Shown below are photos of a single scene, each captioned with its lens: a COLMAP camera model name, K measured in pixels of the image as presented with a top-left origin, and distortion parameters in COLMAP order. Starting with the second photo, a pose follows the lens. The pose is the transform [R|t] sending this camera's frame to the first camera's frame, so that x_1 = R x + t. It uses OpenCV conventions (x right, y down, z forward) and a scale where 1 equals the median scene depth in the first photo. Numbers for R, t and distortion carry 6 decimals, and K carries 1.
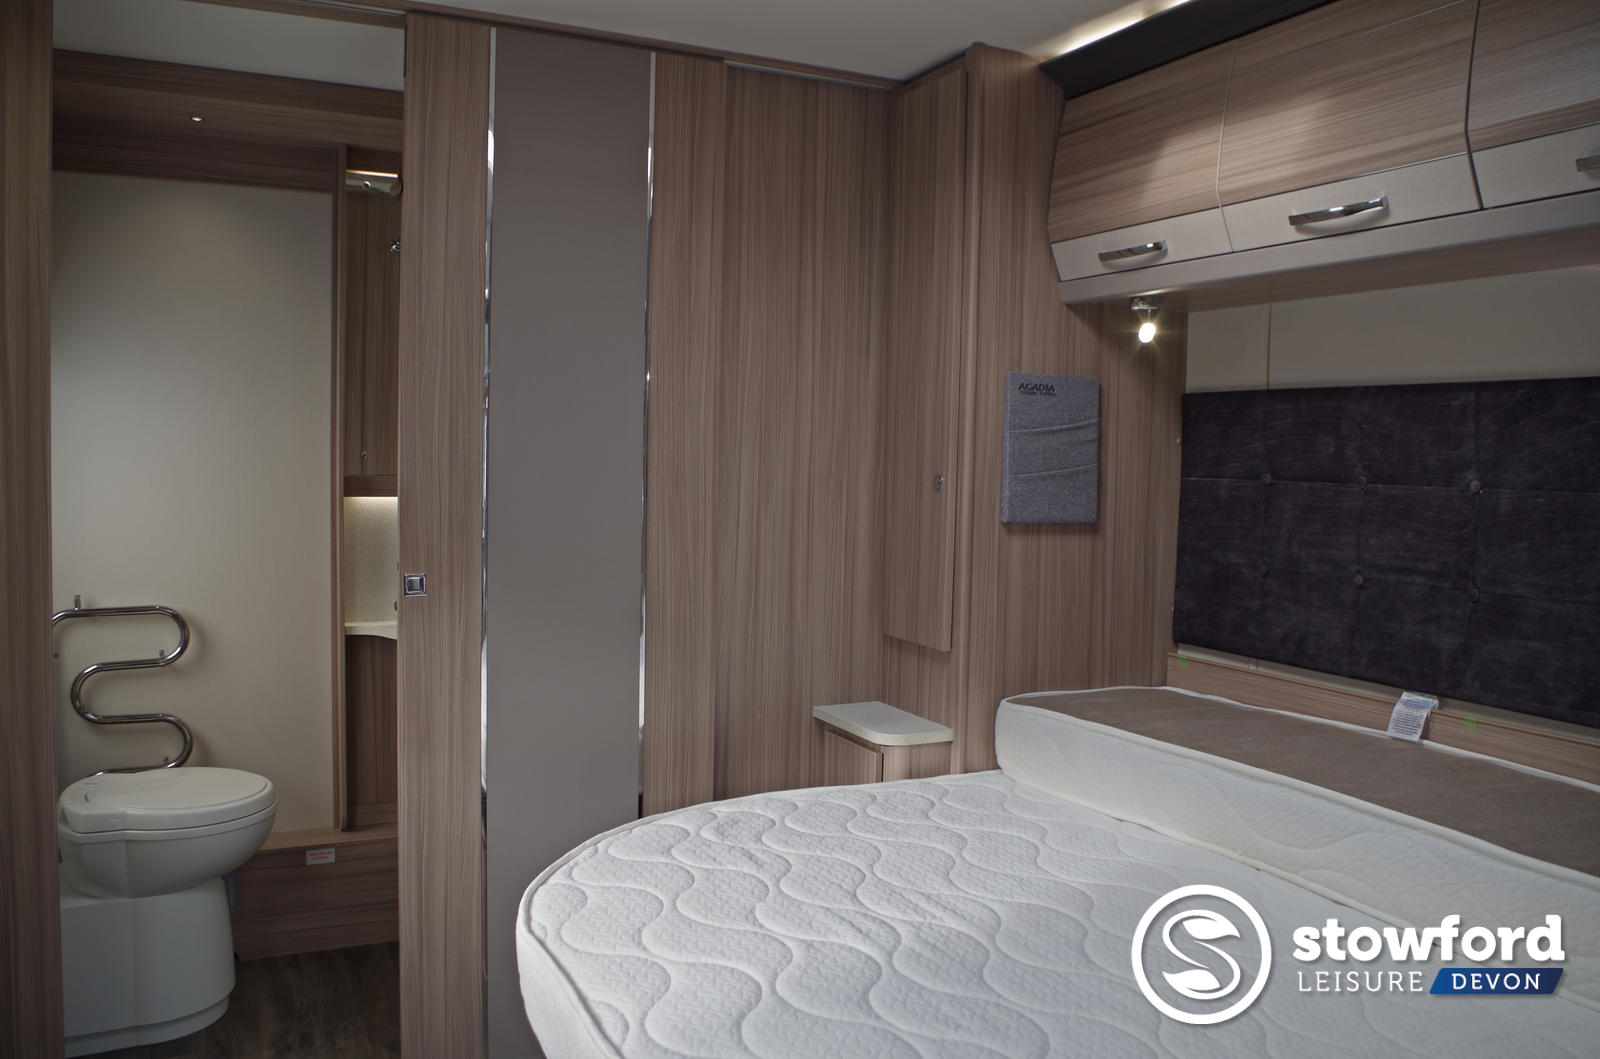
lens RADIAL K [[1253.1, 0, 807.9], [0, 1253.1, 515.1], [0, 0, 1]] dist [-0.084289, 0.001744]
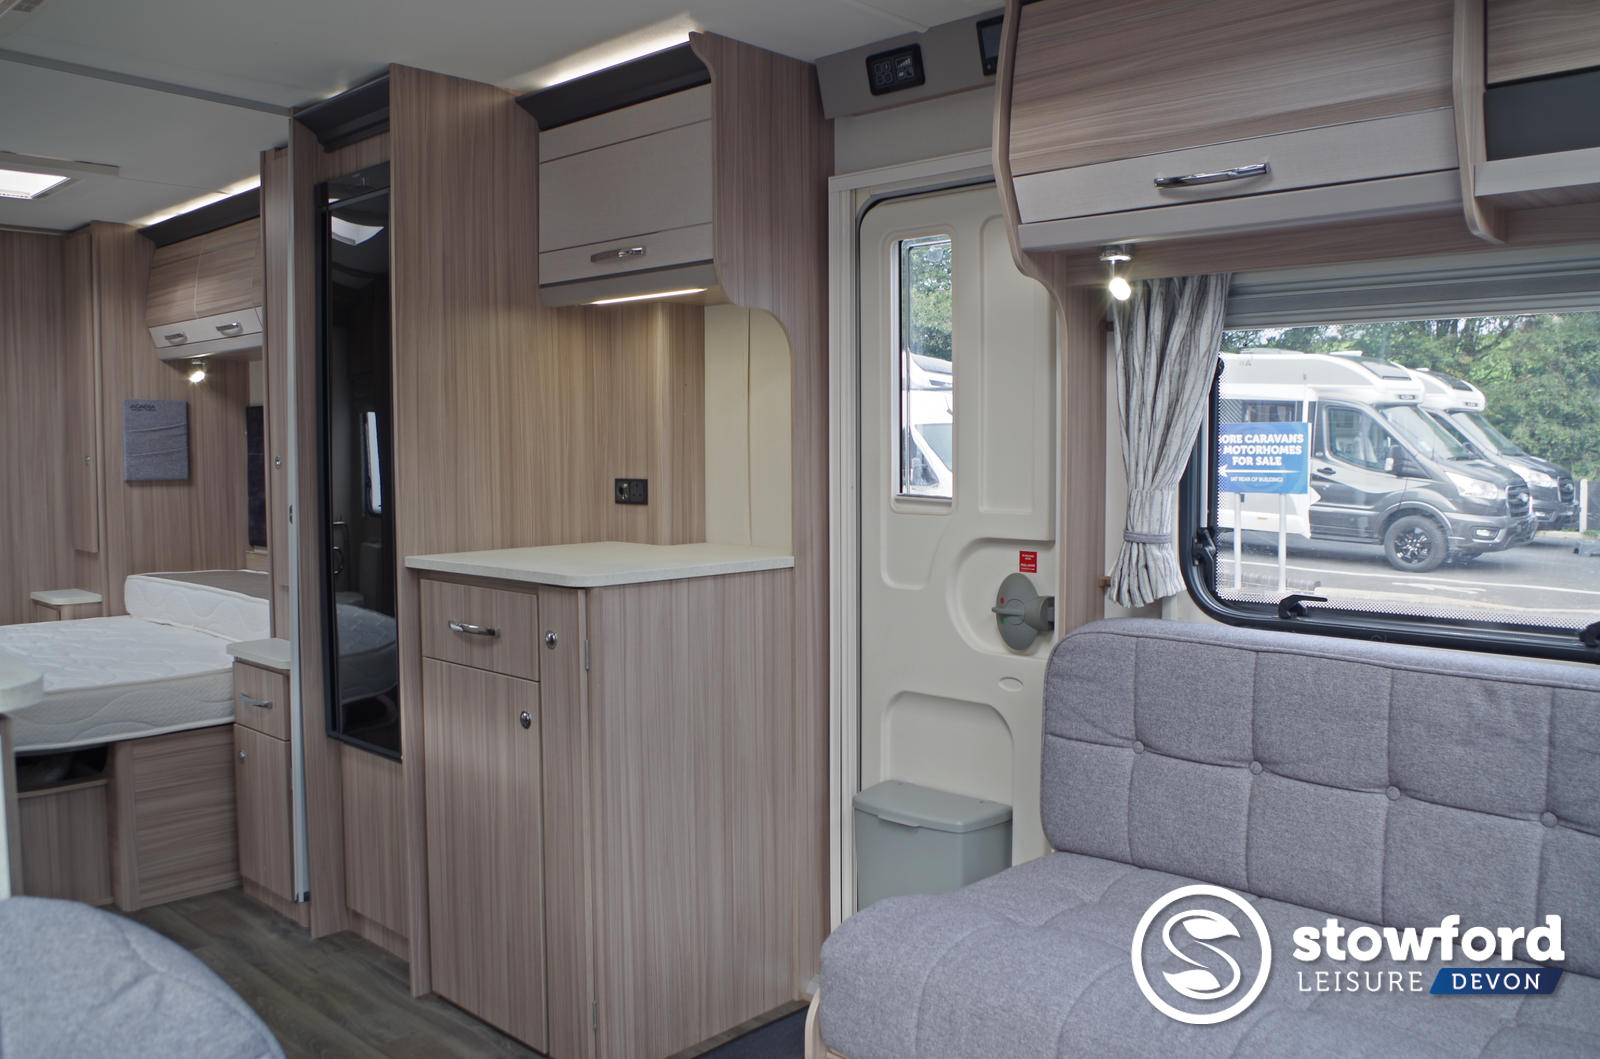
lens RADIAL K [[1277.0, 0, 805.3], [0, 1277.0, 523.6], [0, 0, 1]] dist [-0.089040, 0.048053]
pose [[0.935024, -0.044676, 0.351759, 0.440374], [0.039418, 0.998978, 0.022097, 0.067752], [-0.352387, -0.006795, 0.935830, -1.067172]]
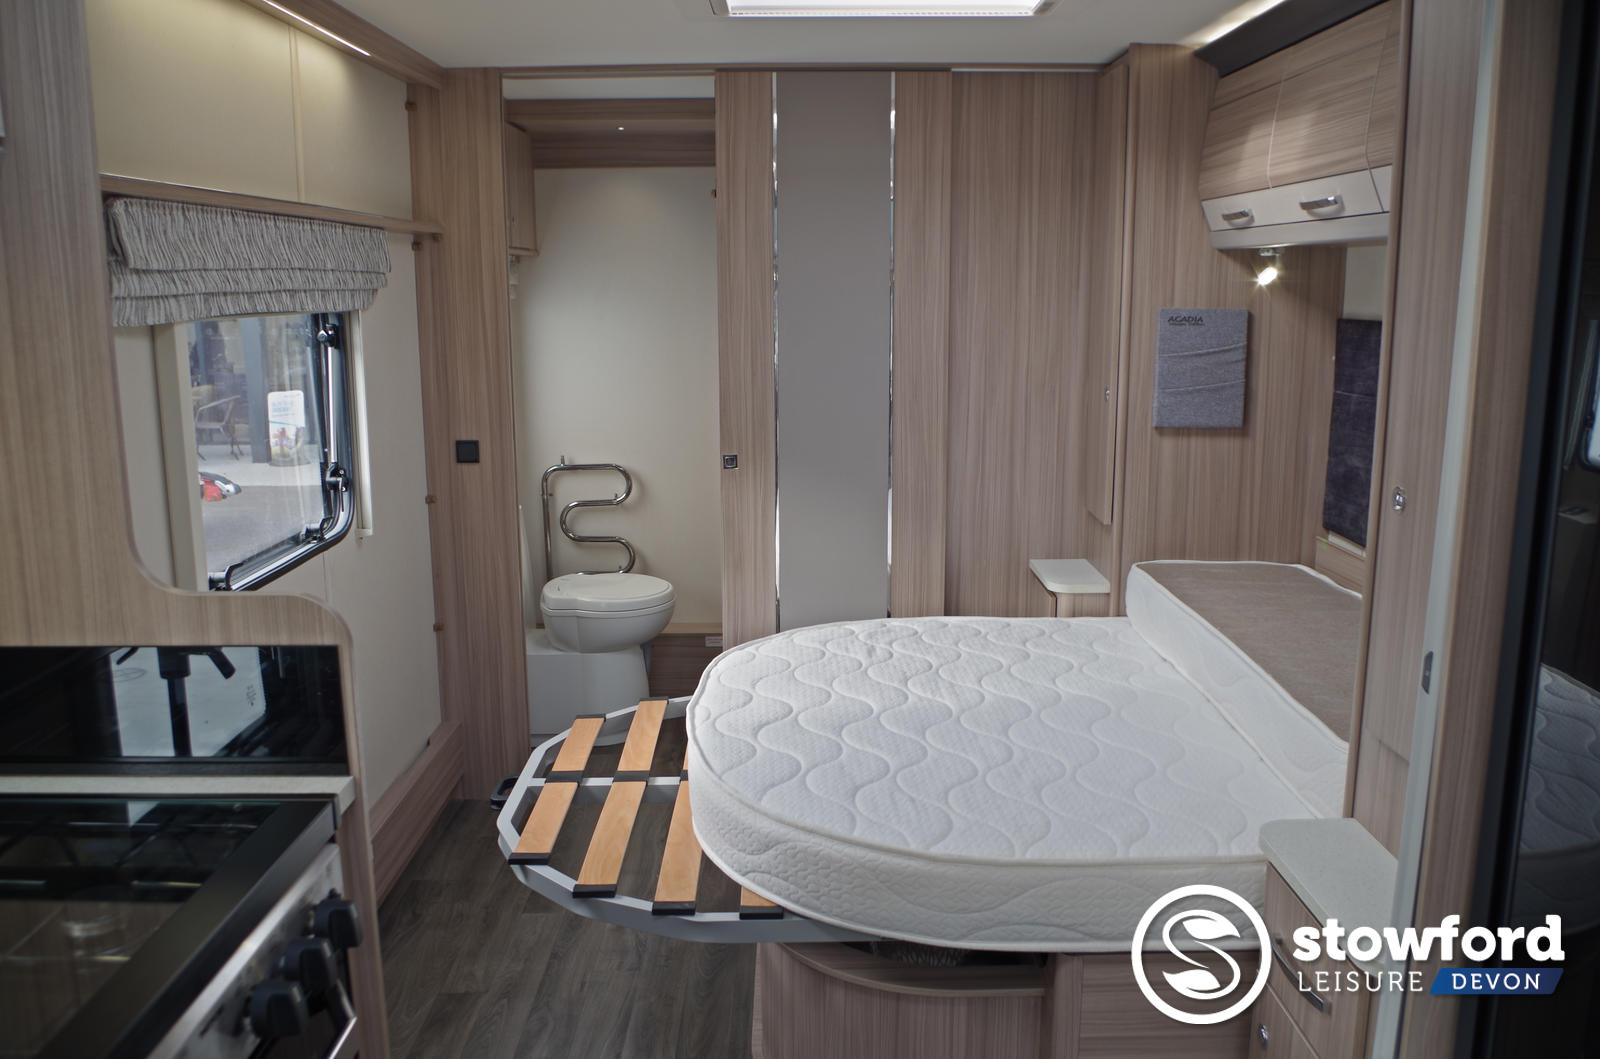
lens RADIAL K [[1253.1, 0, 807.9], [0, 1253.1, 515.1], [0, 0, 1]] dist [-0.084289, 0.001744]
pose [[0.900795, 0.055277, -0.430713, 0.387253], [0.001868, 0.991362, 0.131138, -0.071566], [0.434241, -0.118933, 0.892911, -0.293148]]
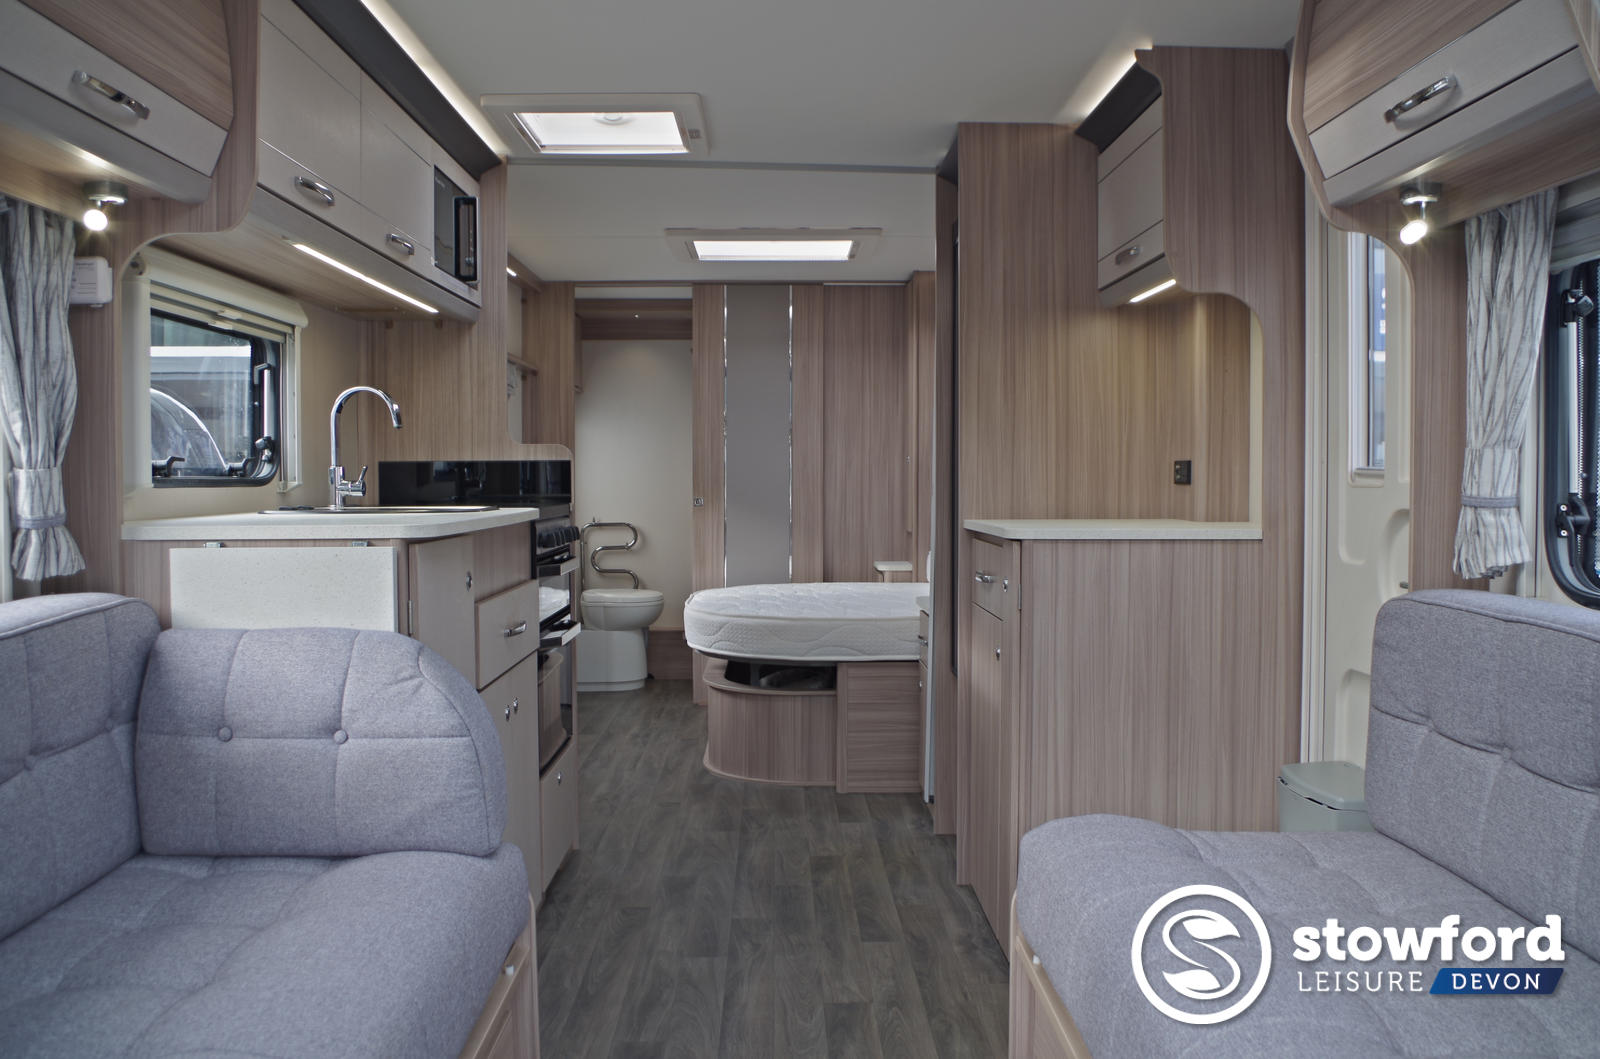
lens RADIAL K [[1277.0, 0, 805.3], [0, 1277.0, 523.6], [0, 0, 1]] dist [-0.089040, 0.048053]
pose [[0.906488, -0.006915, -0.422176, 0.931727], [-0.000509, 0.999847, -0.017471, 0.136071], [0.422232, 0.016052, 0.906346, -1.223037]]
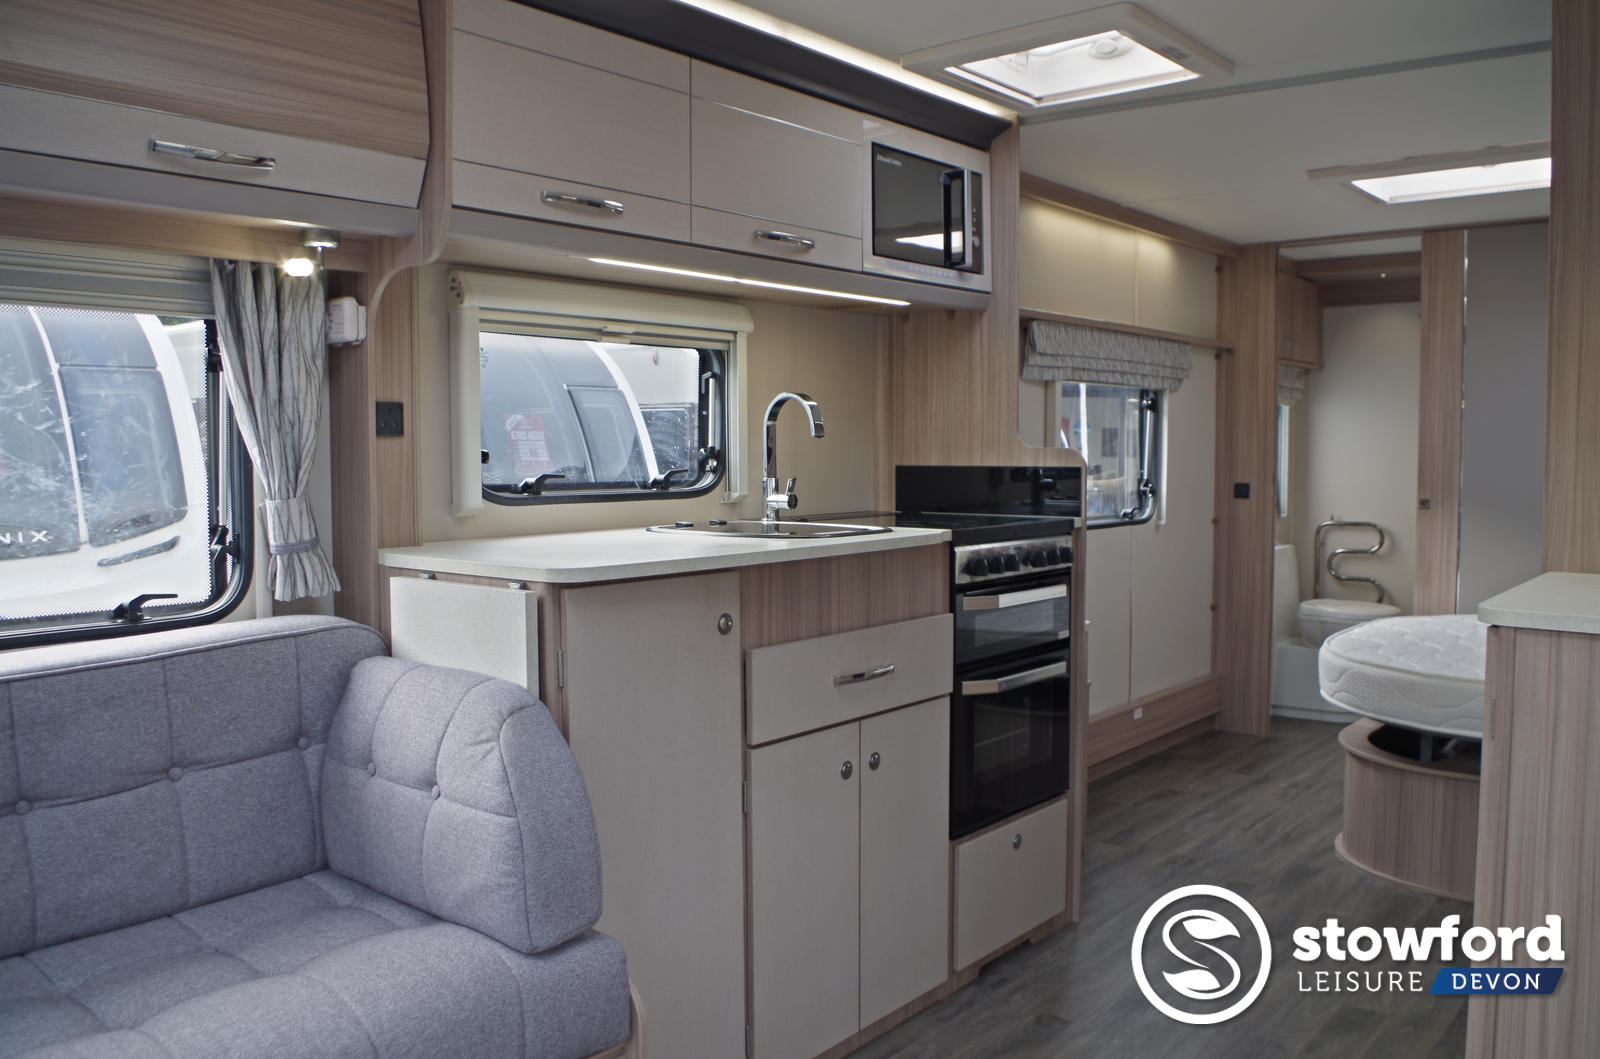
lens RADIAL K [[1277.0, 0, 805.3], [0, 1277.0, 523.6], [0, 0, 1]] dist [-0.089040, 0.048053]
pose [[0.397831, 0.035054, -0.916789, 1.102570], [-0.035578, 0.999108, 0.022762, 0.071868], [0.916769, 0.023562, 0.398723, -0.732026]]
